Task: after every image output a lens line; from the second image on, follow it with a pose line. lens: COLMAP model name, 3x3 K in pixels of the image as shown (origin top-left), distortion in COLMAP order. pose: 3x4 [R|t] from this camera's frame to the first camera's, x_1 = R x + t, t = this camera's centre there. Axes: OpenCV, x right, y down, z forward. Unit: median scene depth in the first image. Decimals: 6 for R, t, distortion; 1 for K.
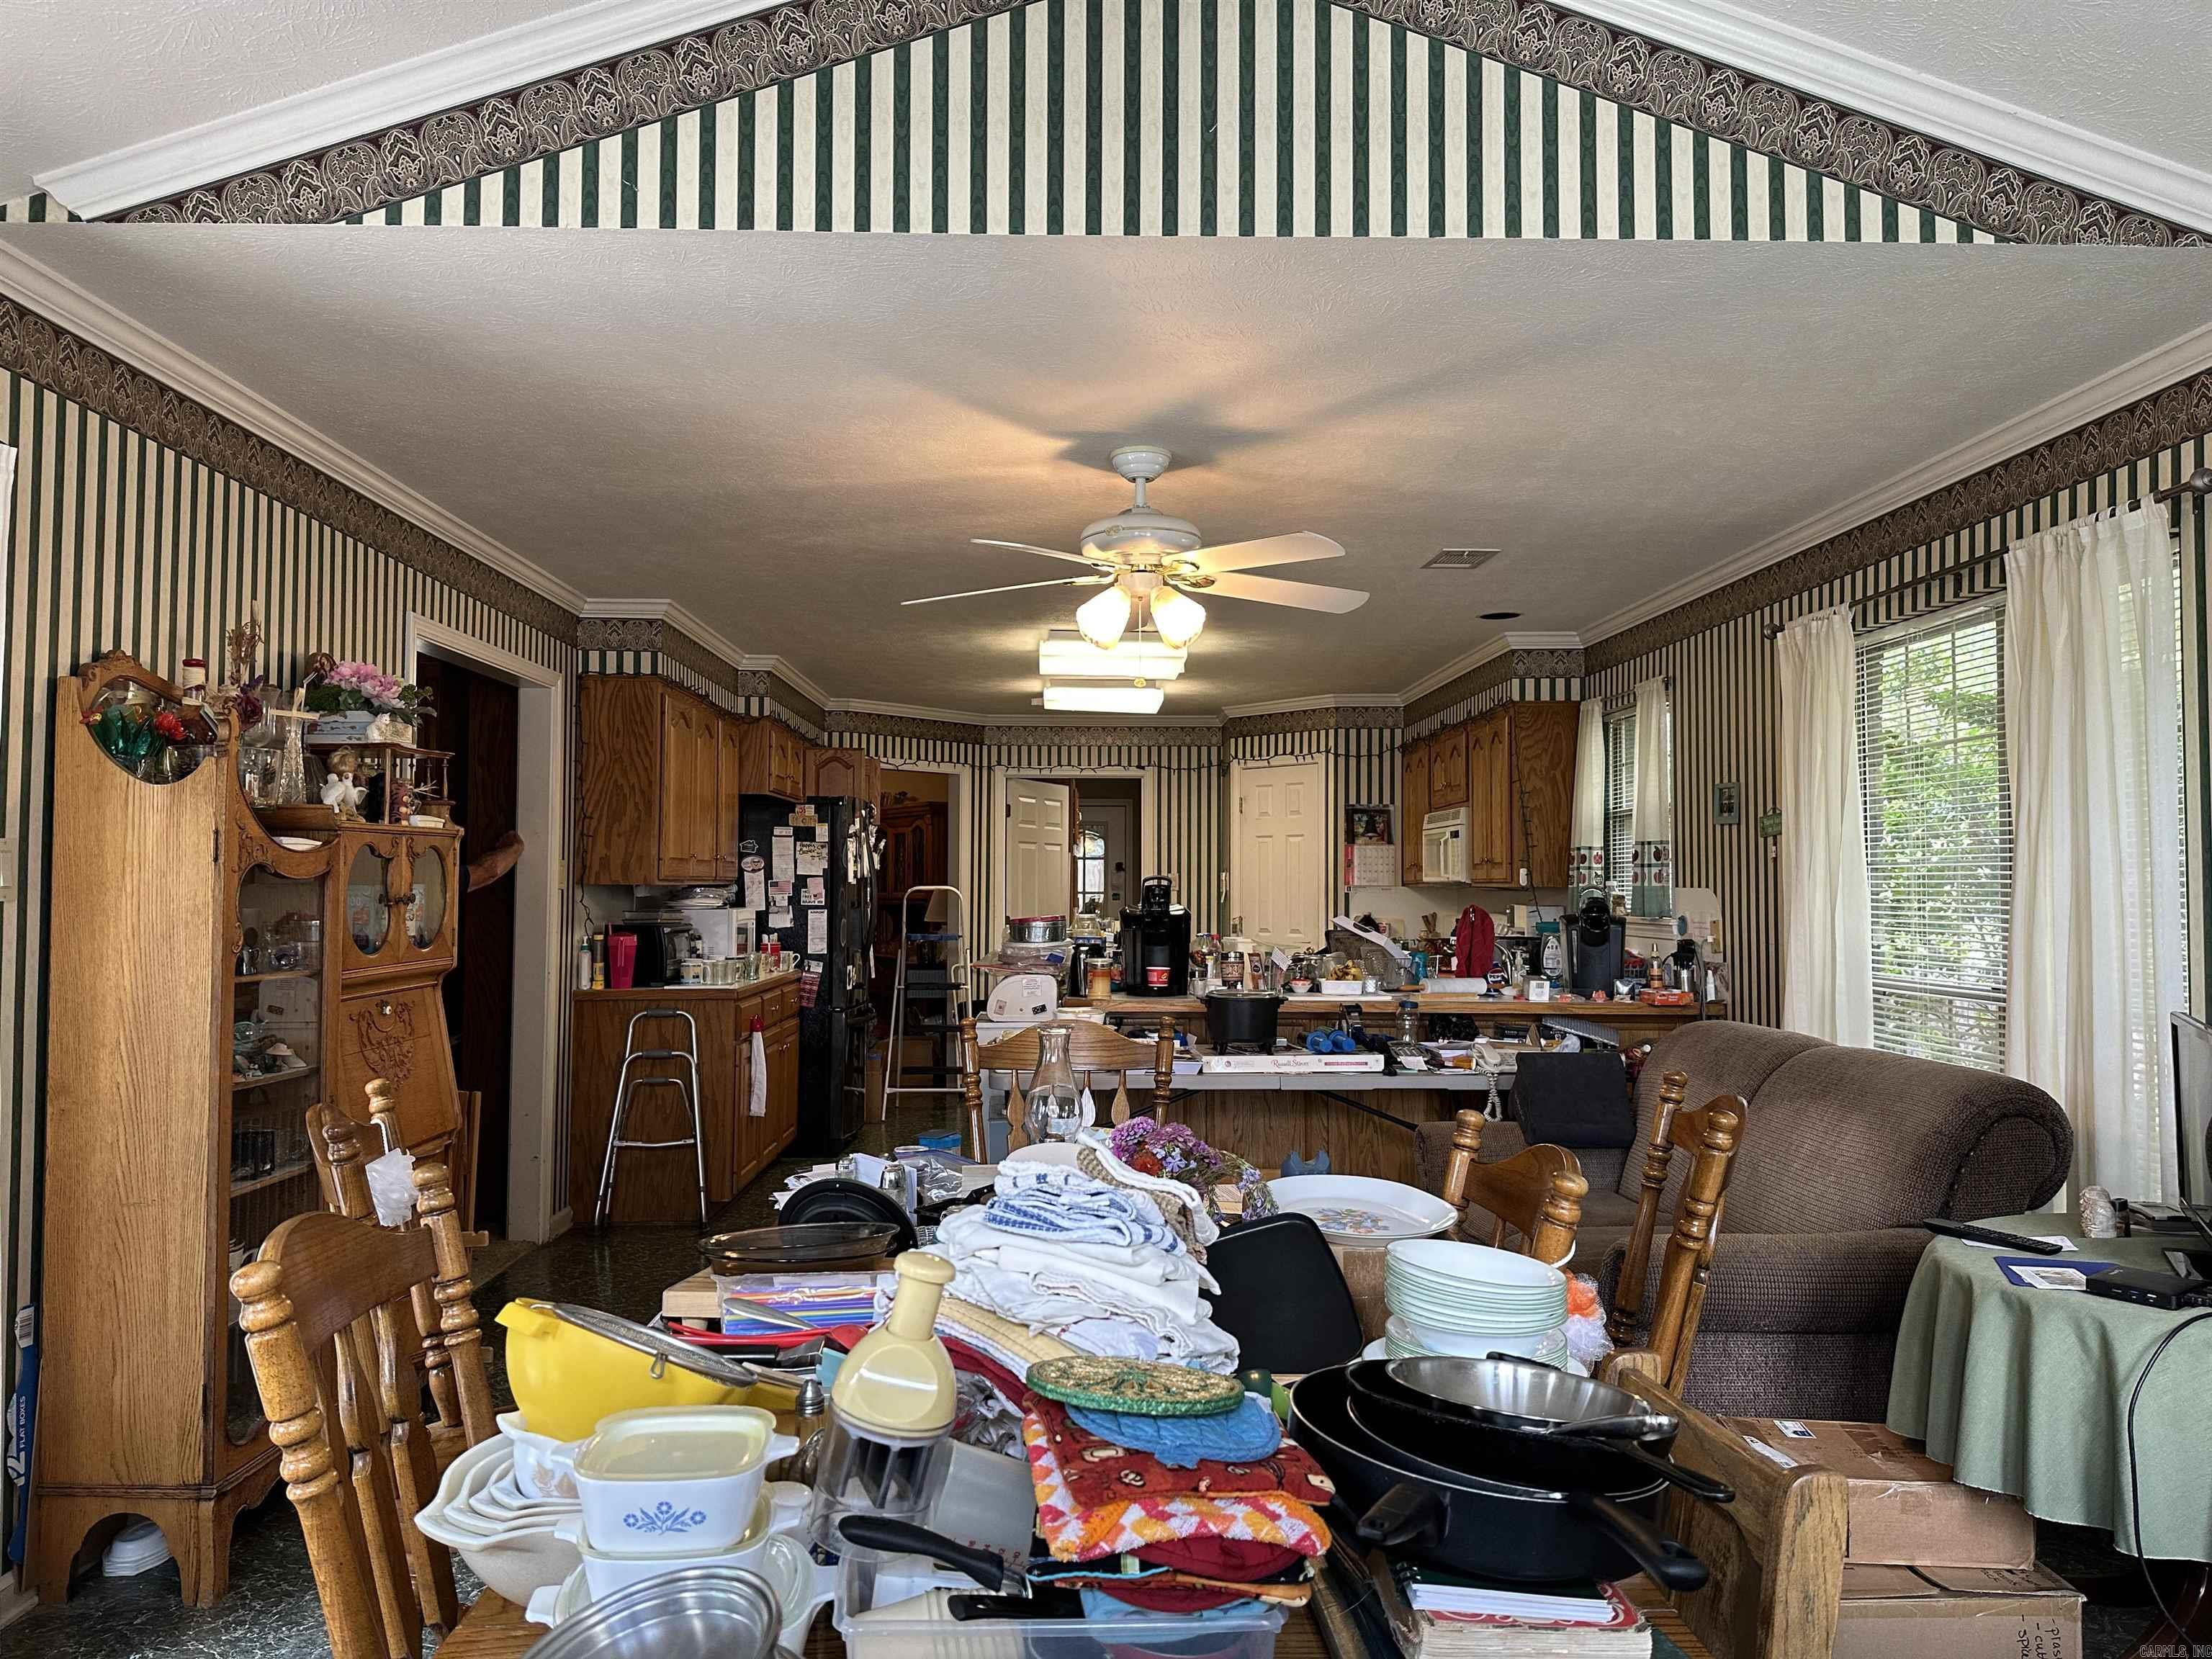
lens RADIAL K [[1578.1, 0, 1108.9], [0, 1578.1, 826.4], [0, 0, 1]] dist [0.048443, -0.067277]
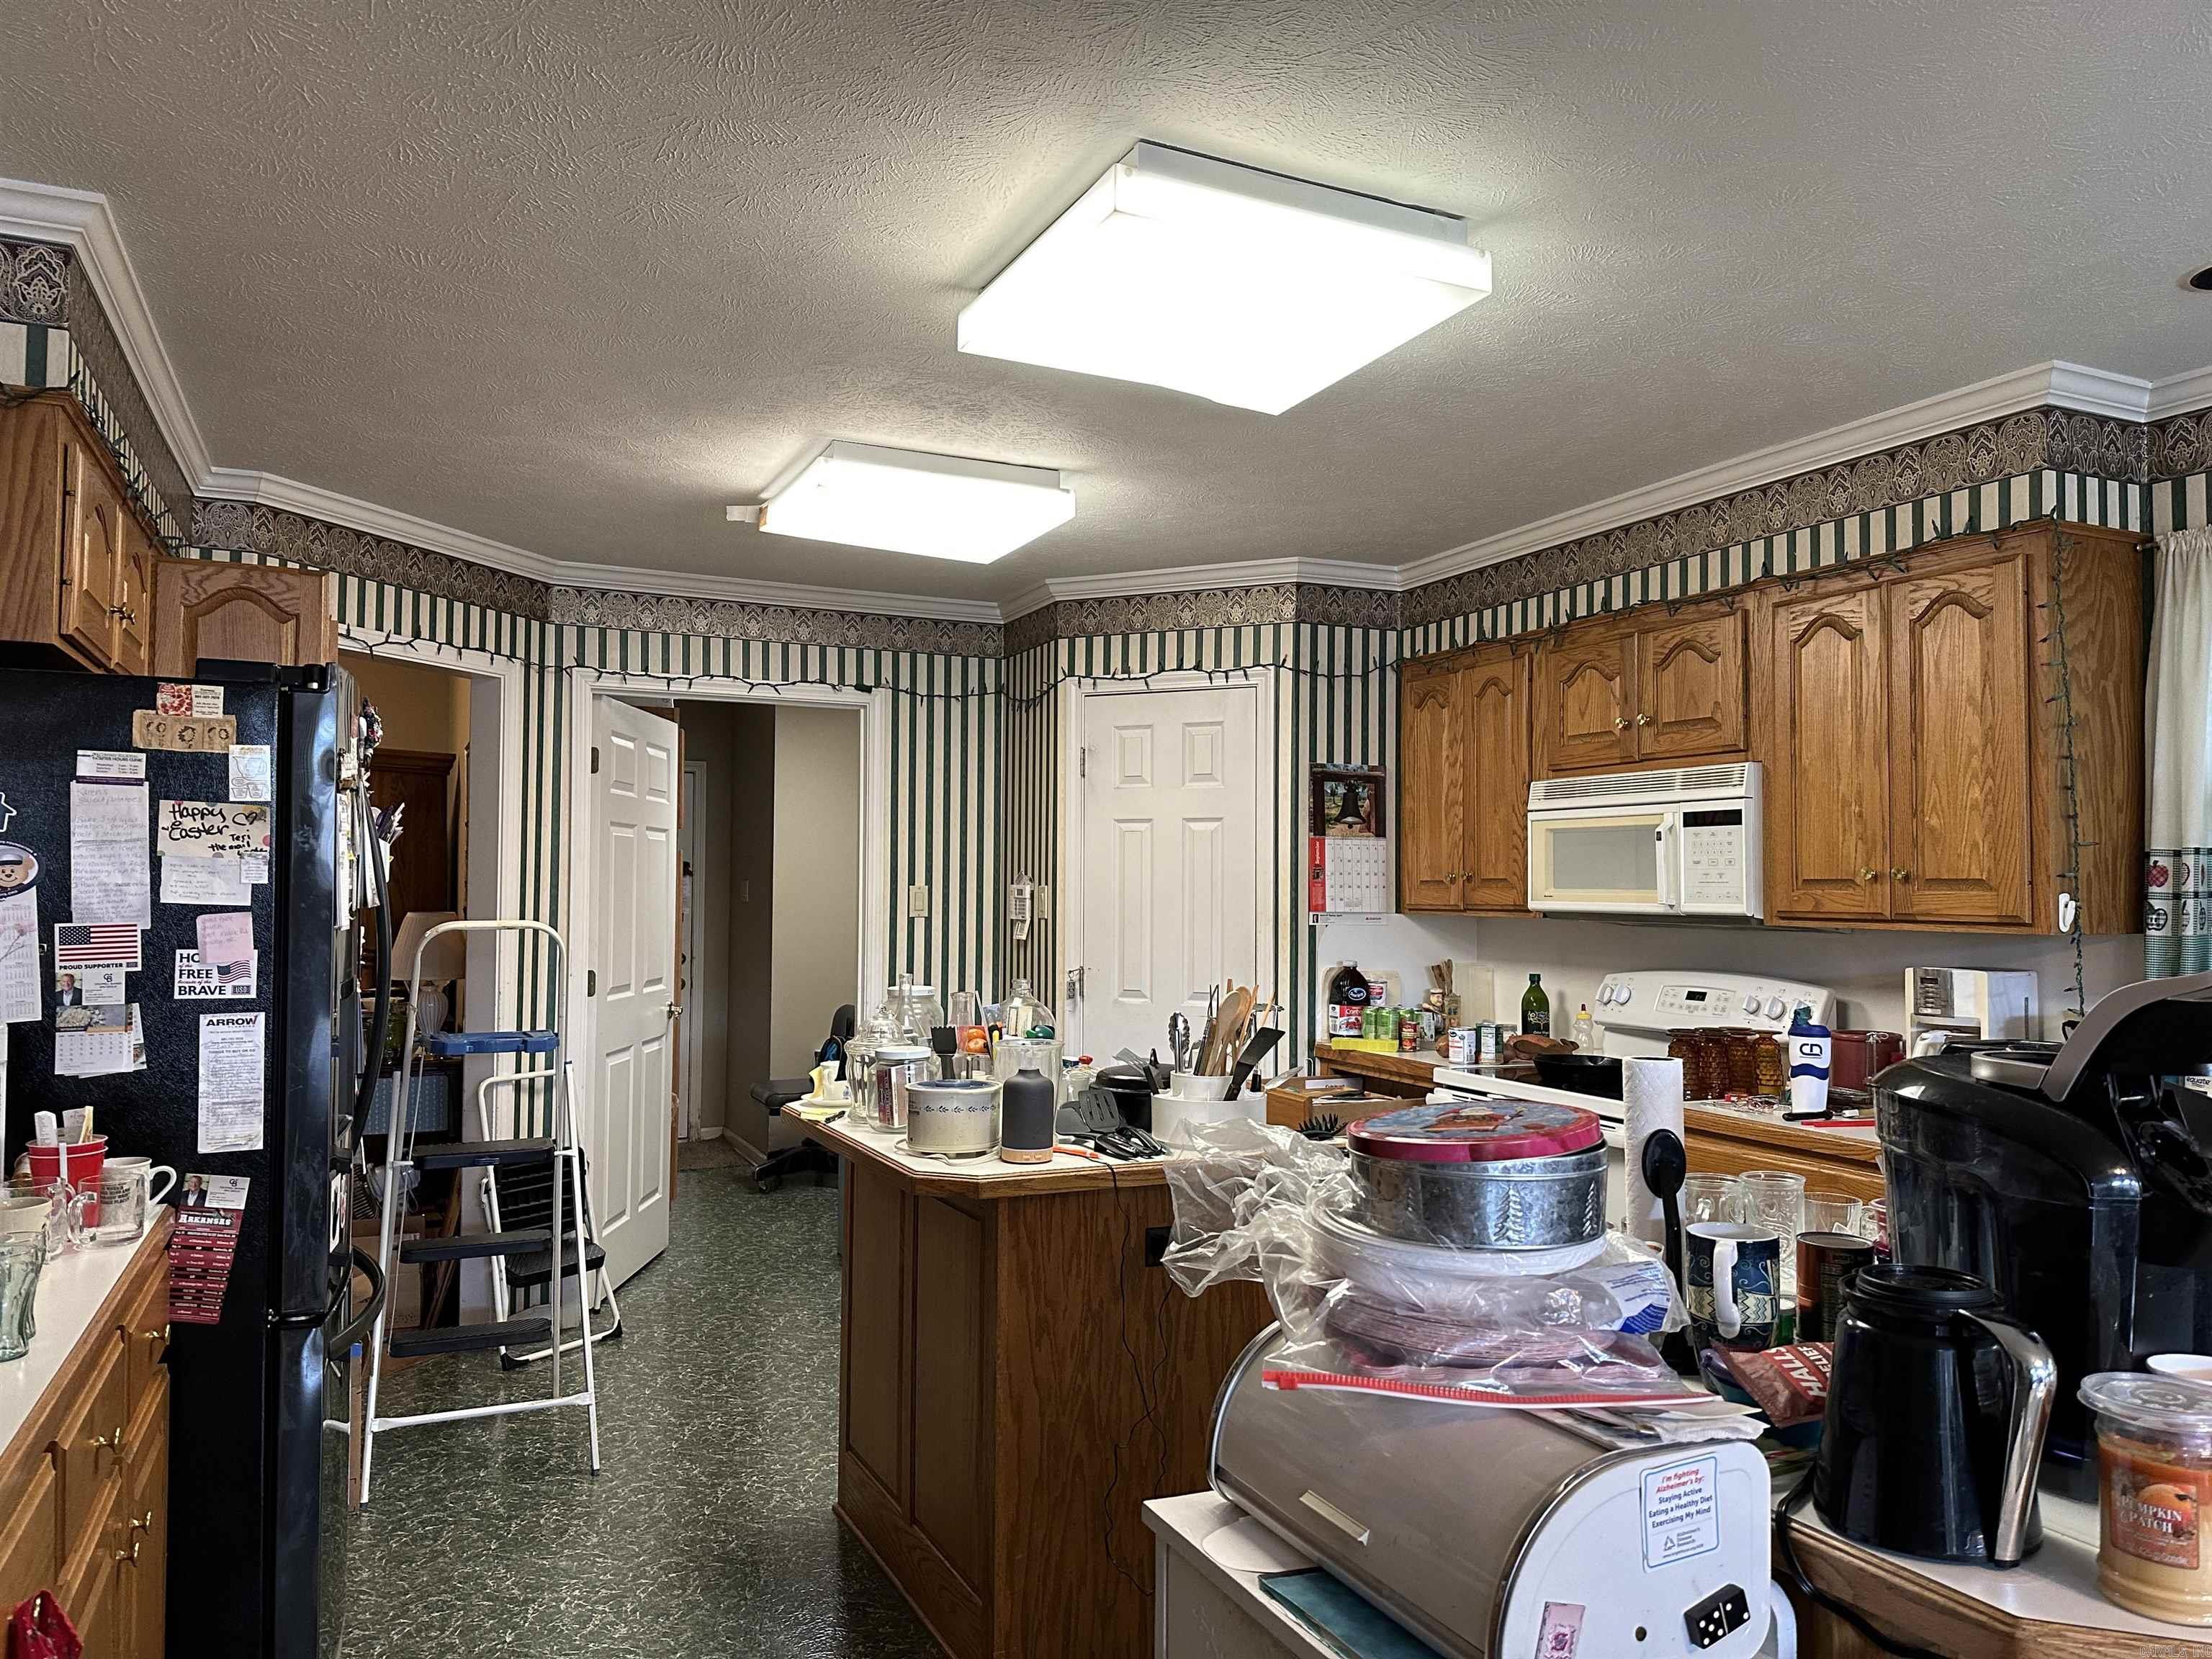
lens RADIAL K [[1578.1, 0, 1154.7], [0, 1578.1, 829.3], [0, 0, 1]] dist [0.048443, -0.067277]
pose [[0.907168, 0.016321, 0.420452, -0.127085], [-0.016823, 0.999855, -0.002514, 0.011110], [-0.420433, -0.004793, 0.907311, 0.529065]]
